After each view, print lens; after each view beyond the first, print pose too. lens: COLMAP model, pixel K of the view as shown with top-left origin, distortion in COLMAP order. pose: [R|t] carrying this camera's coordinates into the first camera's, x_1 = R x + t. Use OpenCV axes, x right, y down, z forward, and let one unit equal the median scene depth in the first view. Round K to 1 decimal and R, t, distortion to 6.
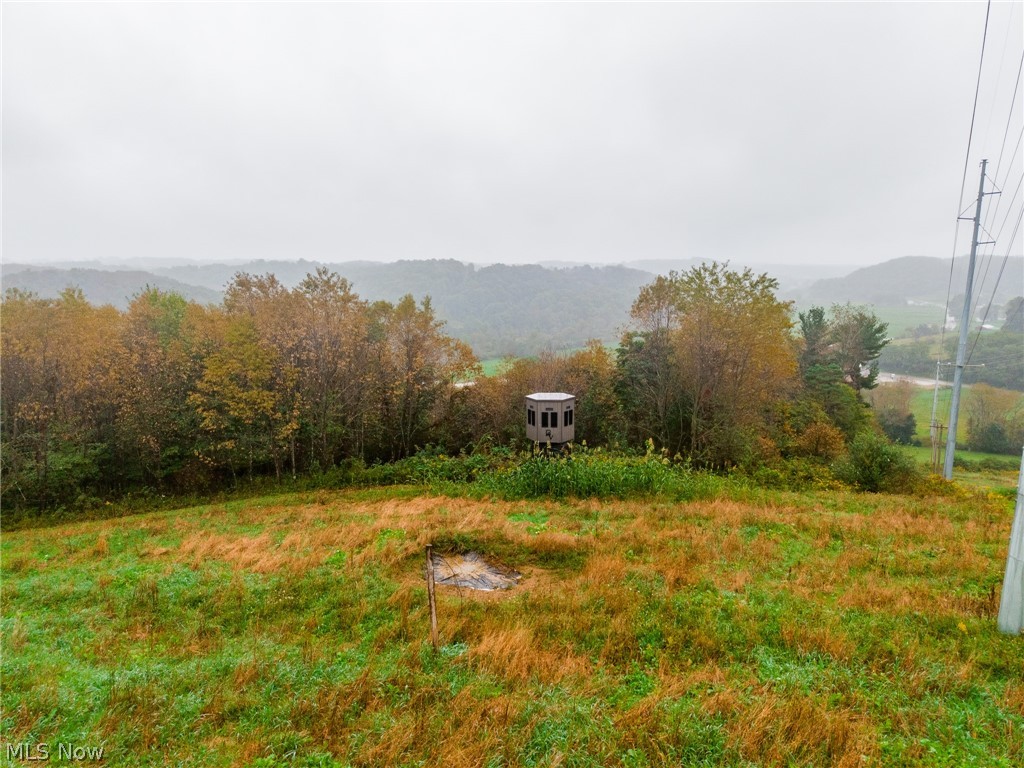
lens RADIAL K [[687.3, 0, 512.4], [0, 687.3, 379.0], [0, 0, 1]] dist [0.005317, -0.002660]
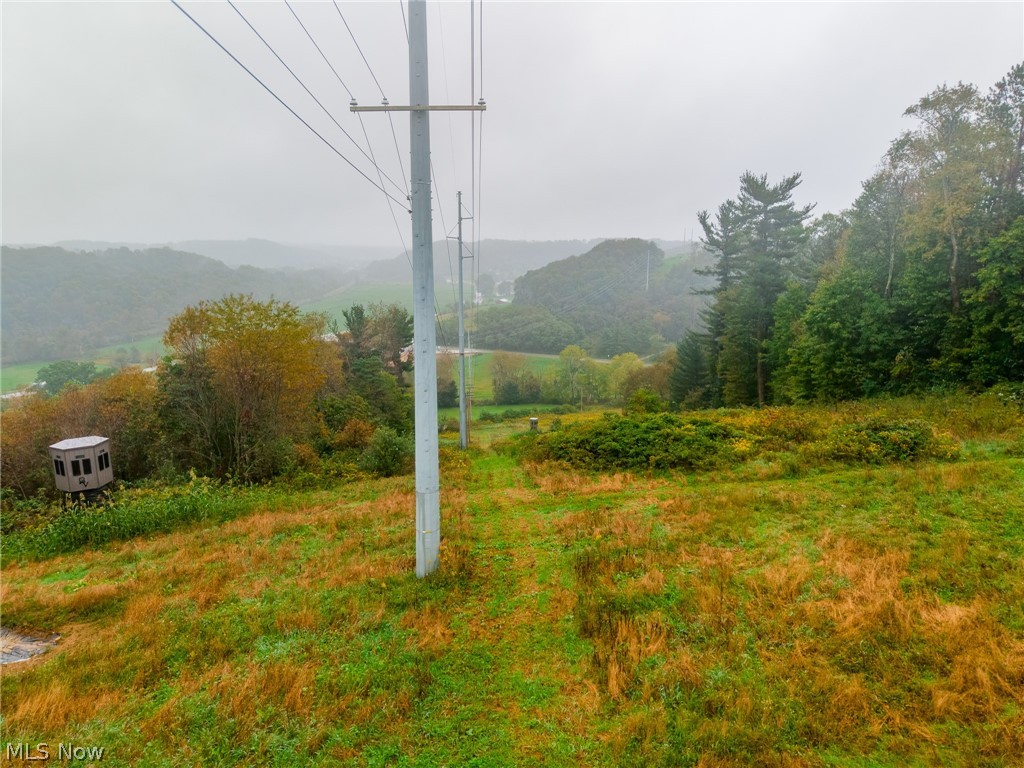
lens RADIAL K [[681.8, 0, 514.4], [0, 681.8, 392.4], [0, 0, 1]] dist [0.013567, -0.002009]
pose [[0.817719, -0.121088, 0.562738, 0.021481], [0.093788, 0.992587, 0.077297, -0.068312], [-0.567926, -0.010429, 0.823014, -0.180603]]
